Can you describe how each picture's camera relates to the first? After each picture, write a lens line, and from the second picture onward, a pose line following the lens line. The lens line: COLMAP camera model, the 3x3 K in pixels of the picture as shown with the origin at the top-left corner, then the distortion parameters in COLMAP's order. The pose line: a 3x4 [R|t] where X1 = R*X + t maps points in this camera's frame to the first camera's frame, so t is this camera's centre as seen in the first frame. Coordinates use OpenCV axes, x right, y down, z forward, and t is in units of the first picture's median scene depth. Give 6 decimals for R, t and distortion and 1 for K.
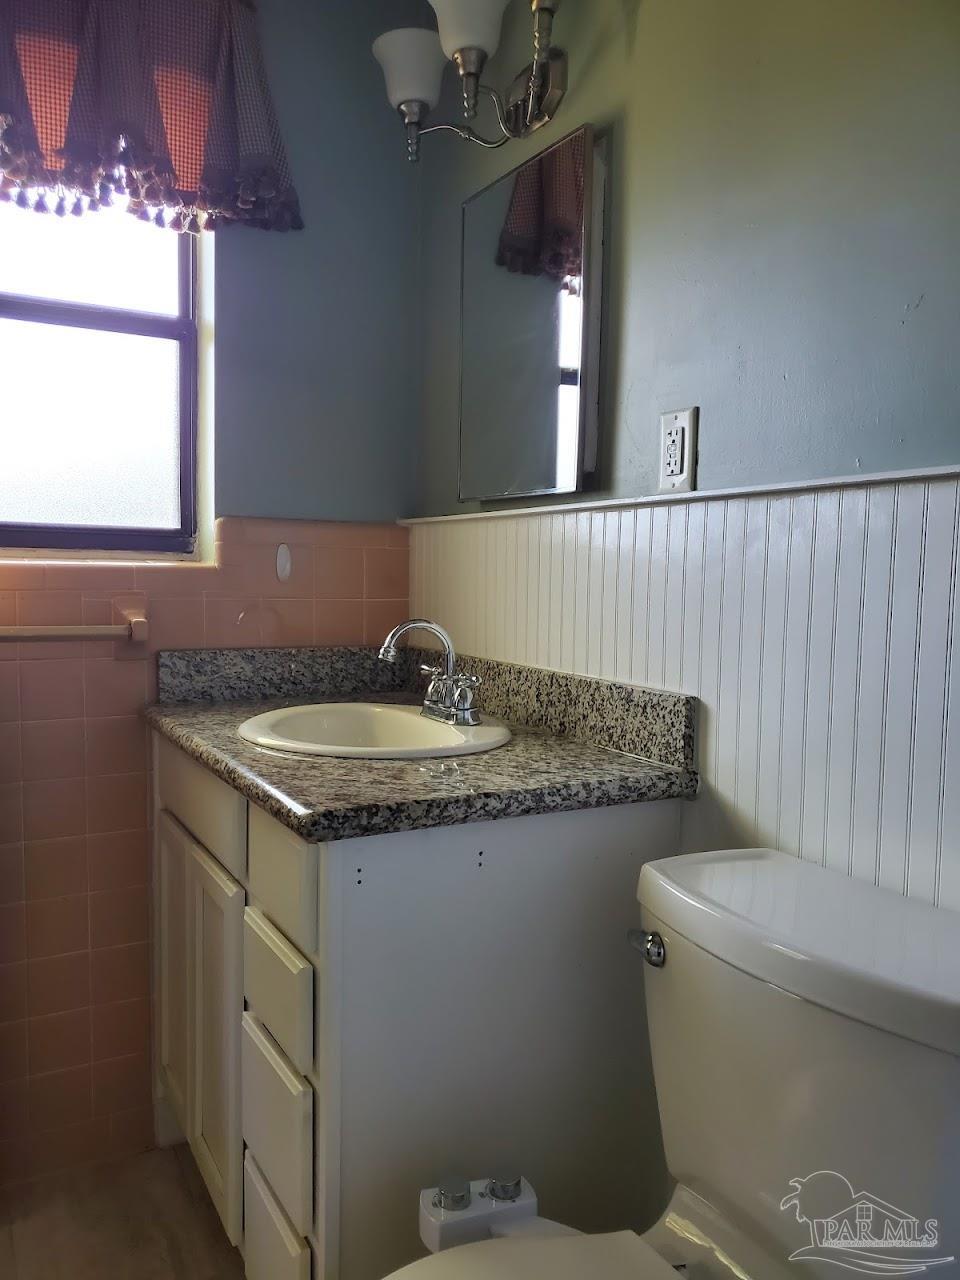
lens RADIAL K [[995.7, 0, 478.1], [0, 995.7, 642.5], [0, 0, 1]] dist [0.039387, -0.020148]
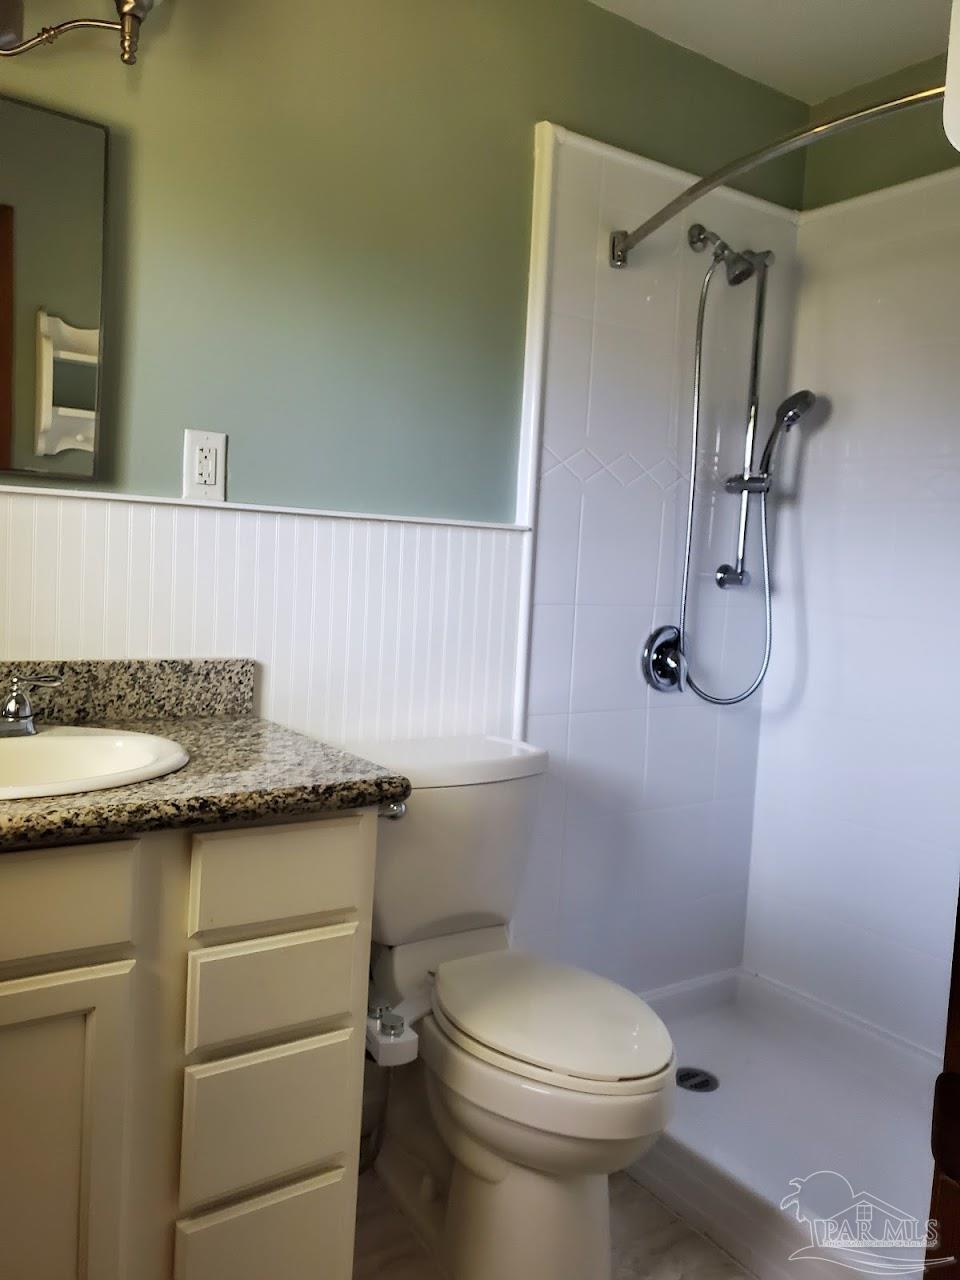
lens RADIAL K [[995.7, 0, 478.9], [0, 995.7, 640.4], [0, 0, 1]] dist [0.039387, -0.020148]
pose [[-0.215429, -0.101322, 0.971249, -1.053779], [0.000842, 0.994583, 0.103943, -0.100134], [-0.976519, 0.023210, -0.214176, 0.902708]]
